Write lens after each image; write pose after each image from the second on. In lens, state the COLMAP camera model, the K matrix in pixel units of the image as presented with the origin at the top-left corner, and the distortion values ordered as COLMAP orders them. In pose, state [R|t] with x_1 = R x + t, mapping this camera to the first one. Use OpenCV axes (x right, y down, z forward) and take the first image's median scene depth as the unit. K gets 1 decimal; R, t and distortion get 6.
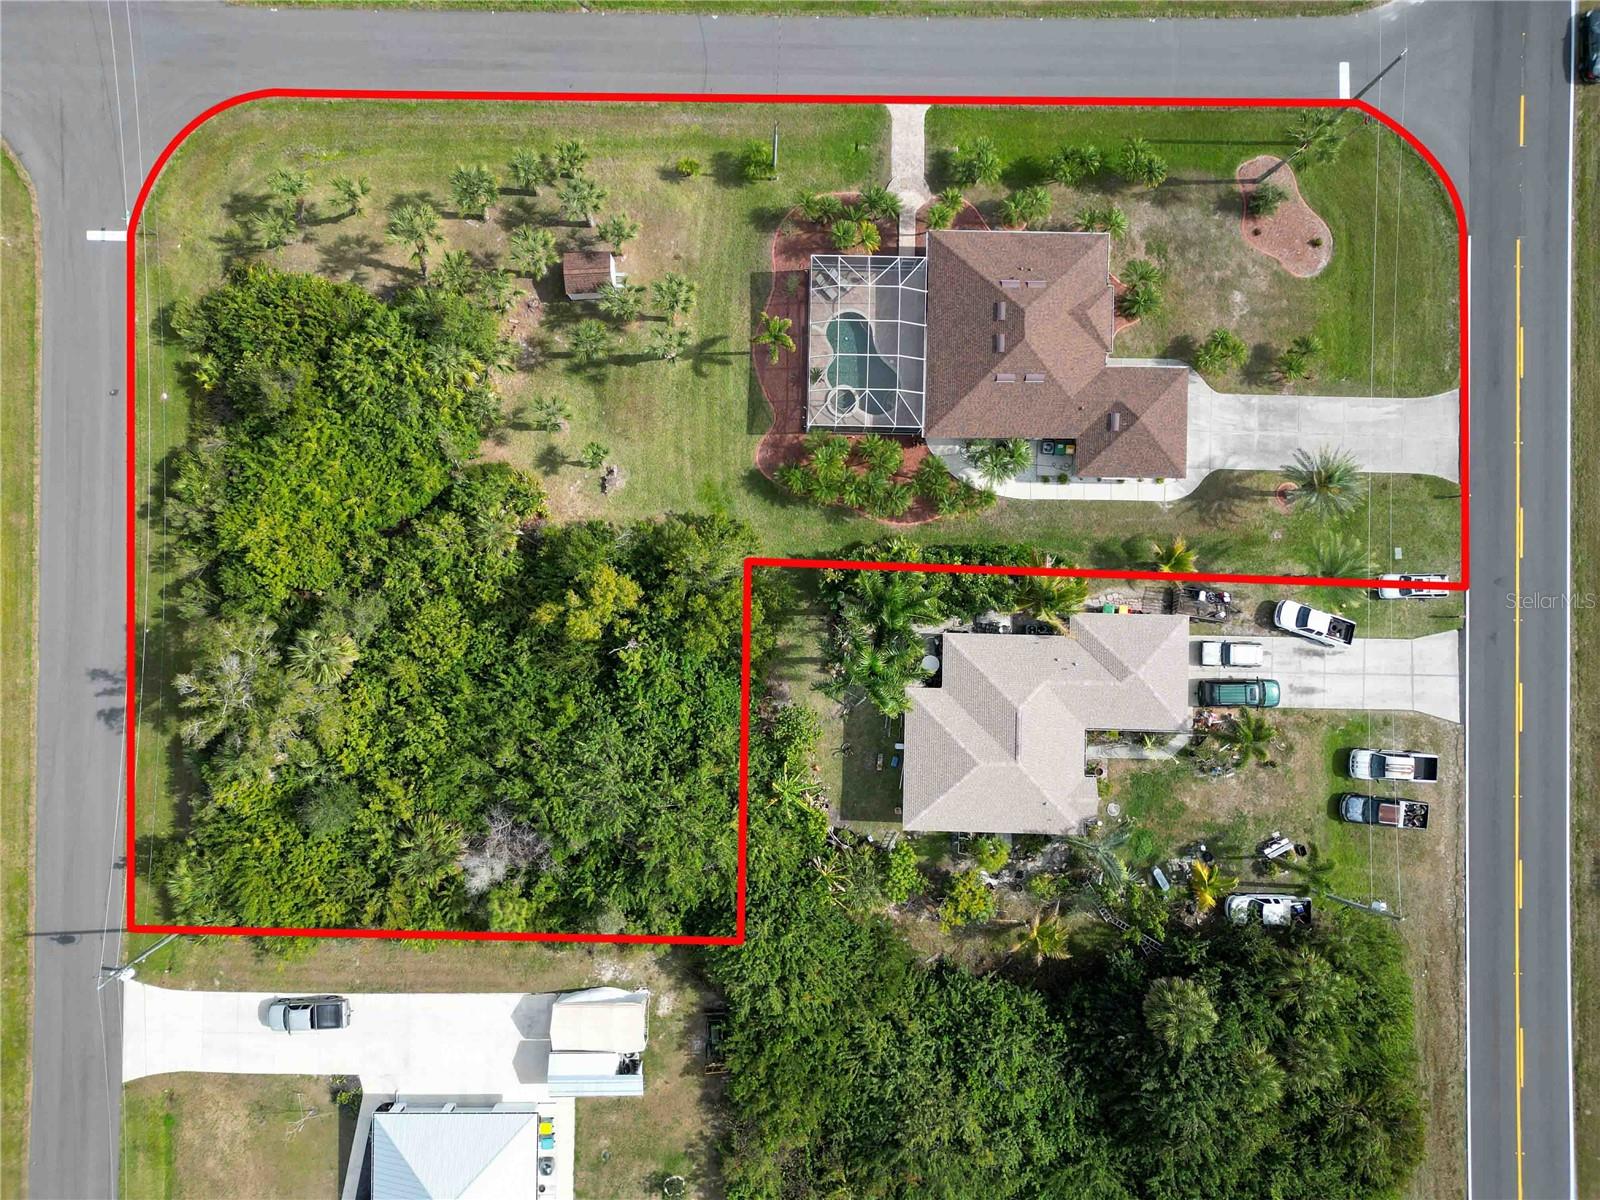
lens RADIAL K [[1118.7, 0, 796.8], [0, 1118.7, 601.6], [0, 0, 1]] dist [0.074936, -0.069445]
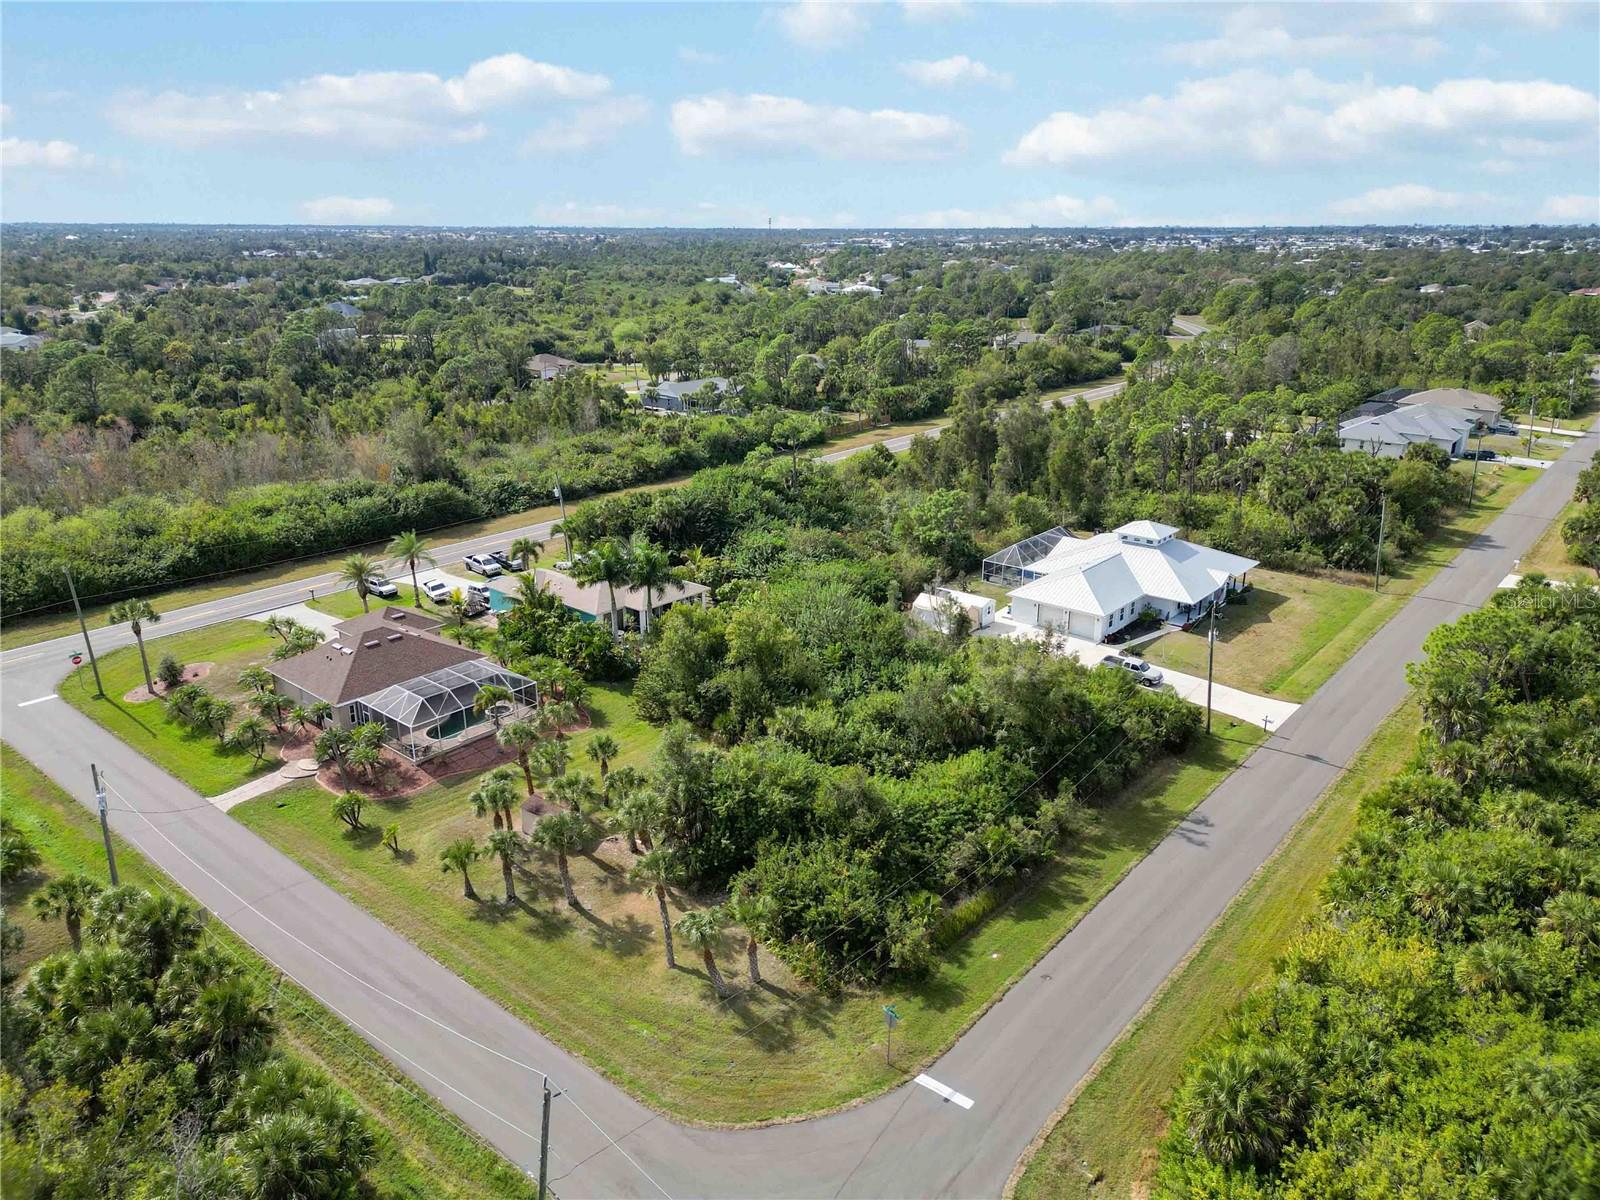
lens RADIAL K [[1118.7, 0, 796.8], [0, 1118.7, 601.6], [0, 0, 1]] dist [0.074936, -0.069445]
pose [[-0.766994, -0.213008, 0.605267, -0.919161], [0.641602, -0.242530, 0.727686, -0.835636], [-0.008207, 0.946471, 0.322685, 0.513397]]
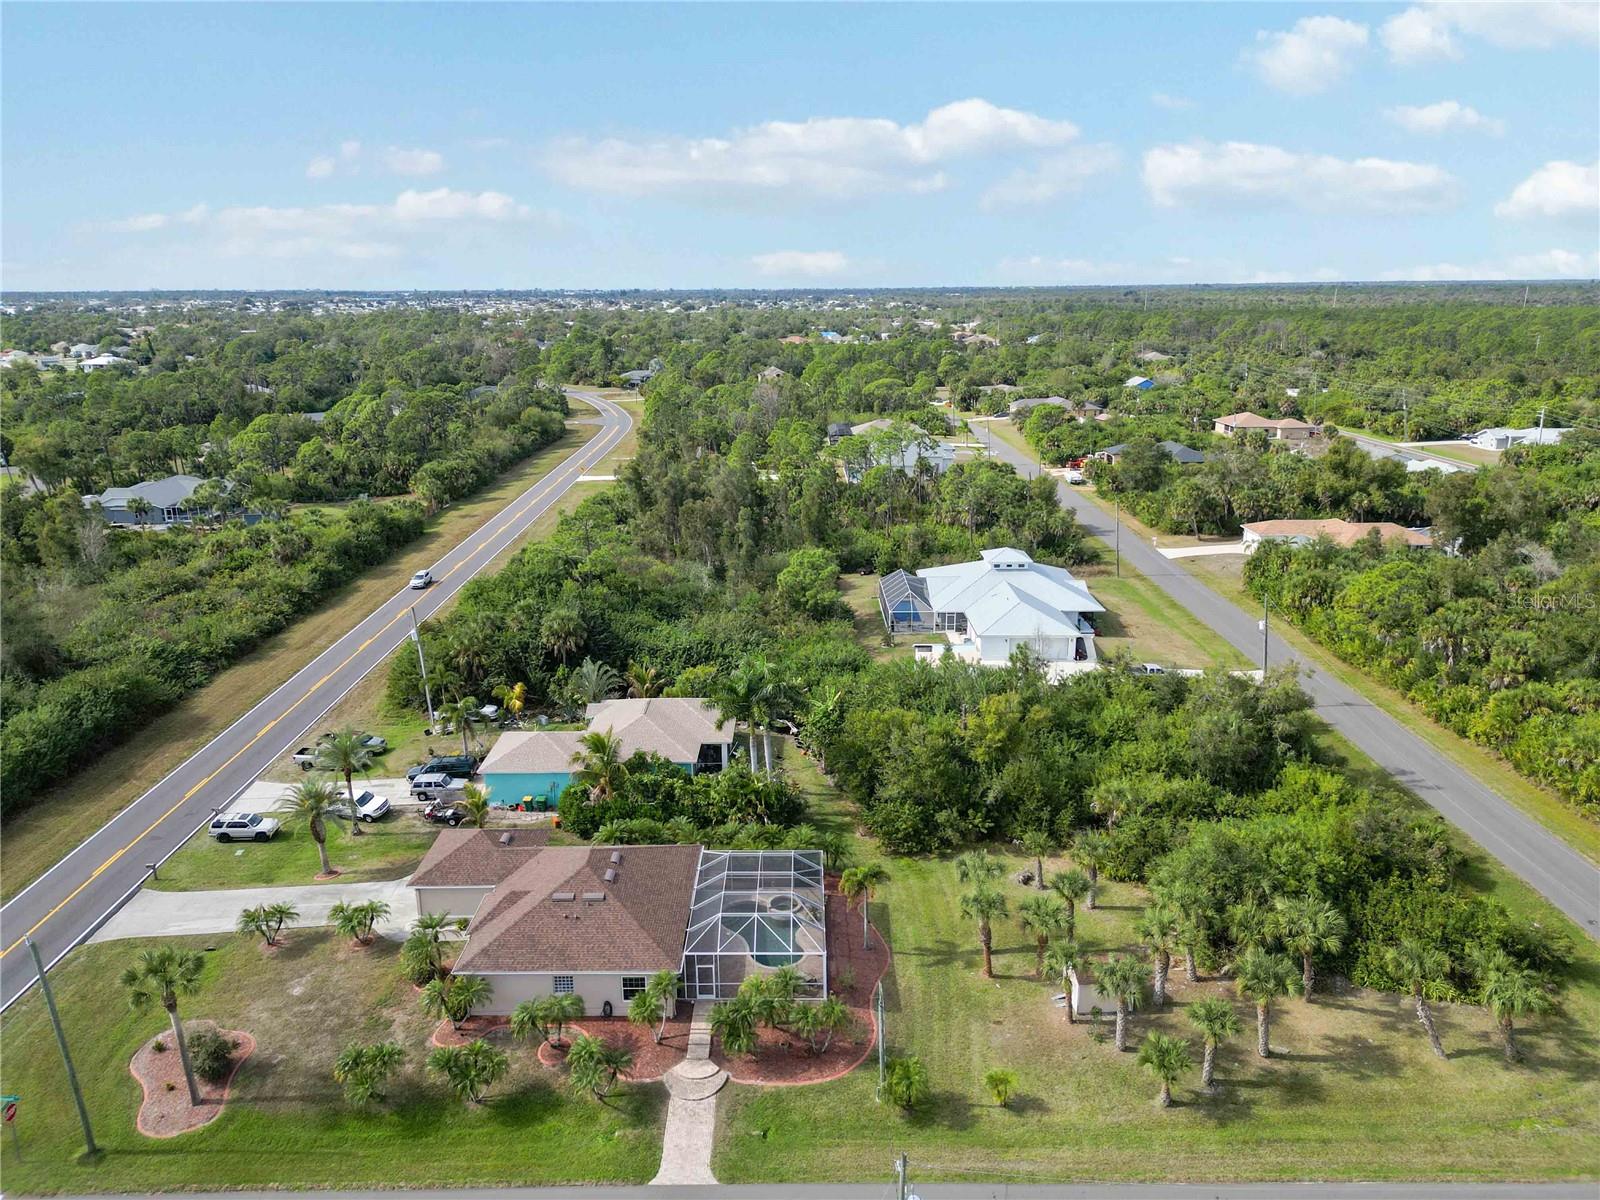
lens RADIAL K [[1139.4, 0, 800.4], [0, 1139.4, 530.9], [0, 0, 1]] dist [0.001364, 0.001235]
pose [[-0.999941, 0.001131, -0.010792, 0.039932], [-0.010789, -0.210275, 0.977583, -1.032831], [-0.001164, 0.977642, 0.210275, 0.524372]]
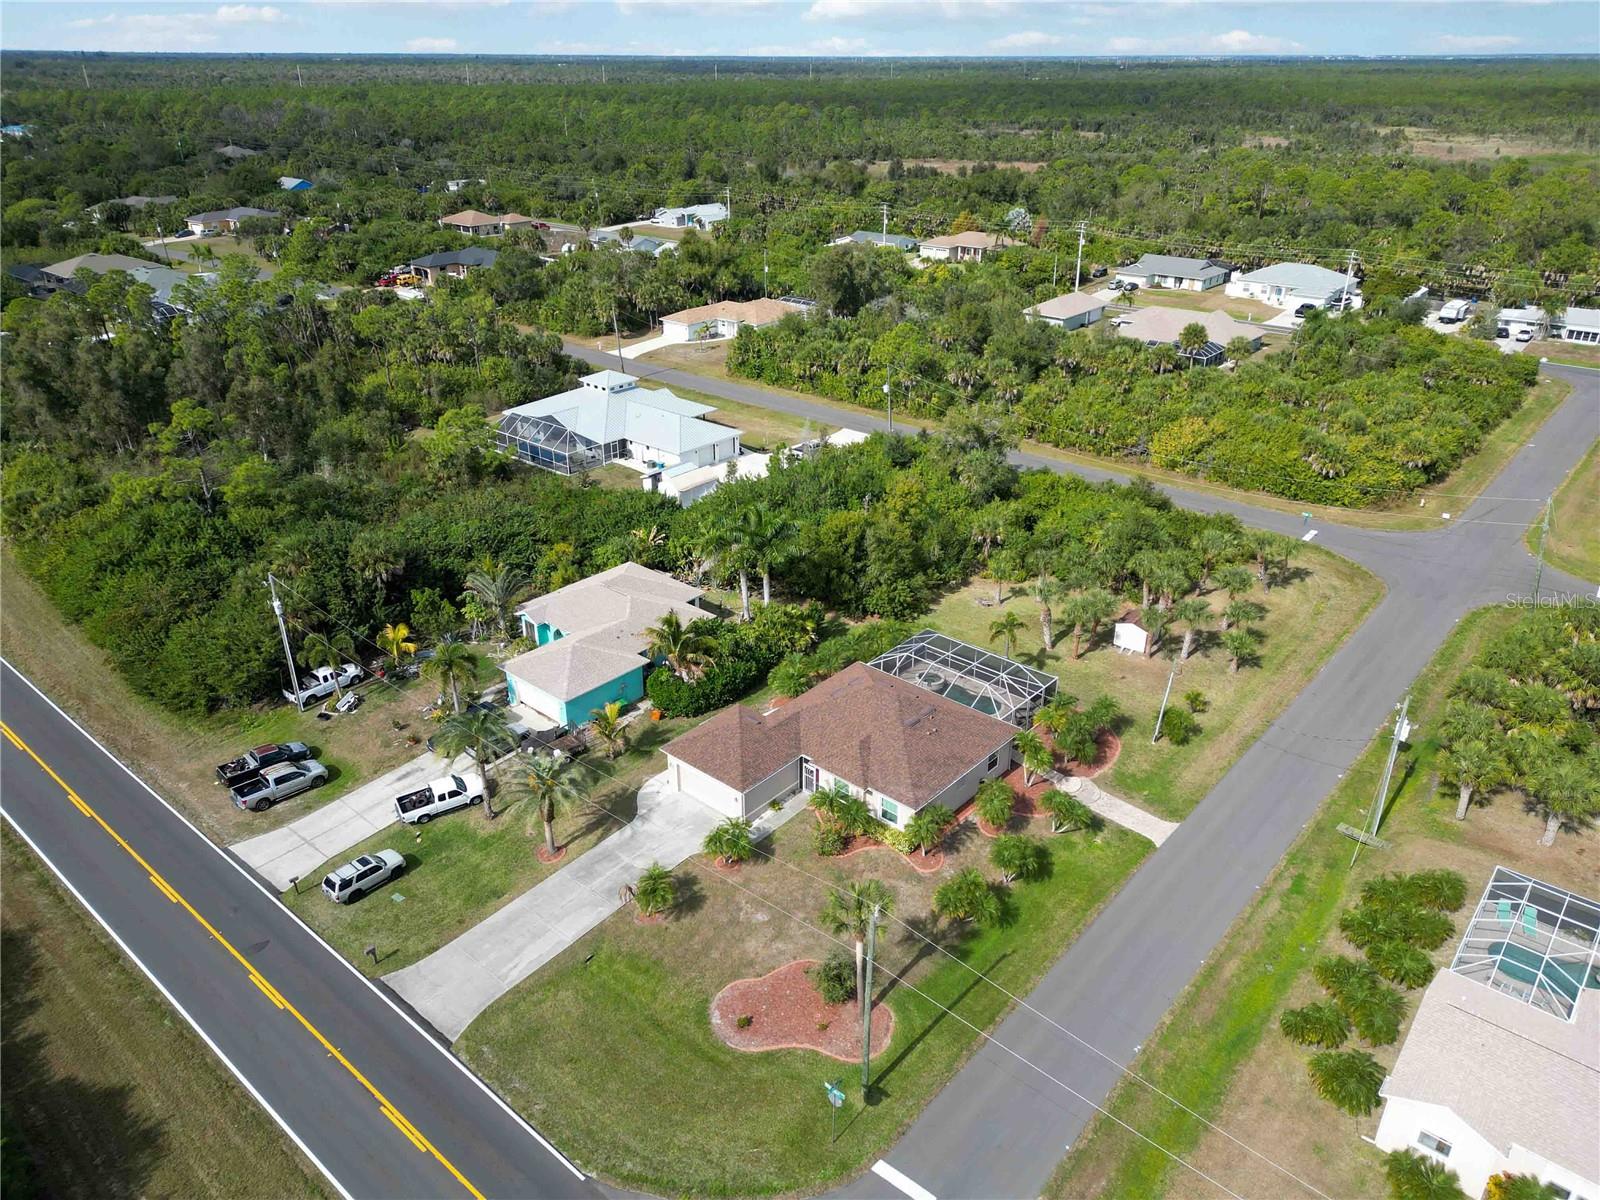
lens RADIAL K [[1118.7, 0, 796.8], [0, 1118.7, 601.6], [0, 0, 1]] dist [0.074936, -0.069445]
pose [[-0.645811, 0.323982, -0.691349, 0.878743], [-0.763464, -0.282480, 0.580799, -0.709082], [-0.007124, 0.902907, 0.429777, 0.473848]]
